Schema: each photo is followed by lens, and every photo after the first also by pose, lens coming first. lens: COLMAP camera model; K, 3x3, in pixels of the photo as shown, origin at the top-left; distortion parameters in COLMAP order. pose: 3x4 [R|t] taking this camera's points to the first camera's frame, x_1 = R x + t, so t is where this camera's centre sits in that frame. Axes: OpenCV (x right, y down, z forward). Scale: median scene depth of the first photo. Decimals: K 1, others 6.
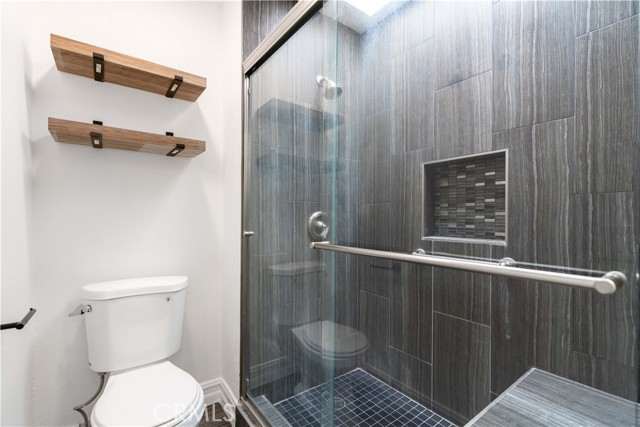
lens RADIAL K [[291.7, 0, 315.7], [0, 291.7, 215.9], [0, 0, 1]] dist [-0.010578, 0.003516]
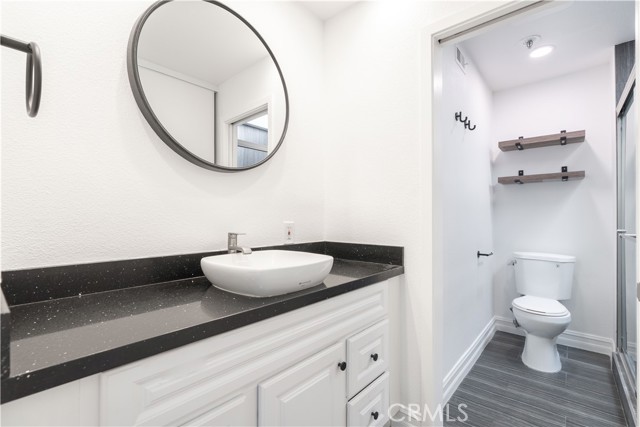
lens RADIAL K [[291.7, 0, 314.8], [0, 291.7, 215.0], [0, 0, 1]] dist [-0.010578, 0.003516]
pose [[0.203086, -0.005684, -0.979144, 0.905651], [-0.001178, 0.999981, -0.006049, -0.007120], [0.979160, 0.002382, 0.203076, -0.784632]]
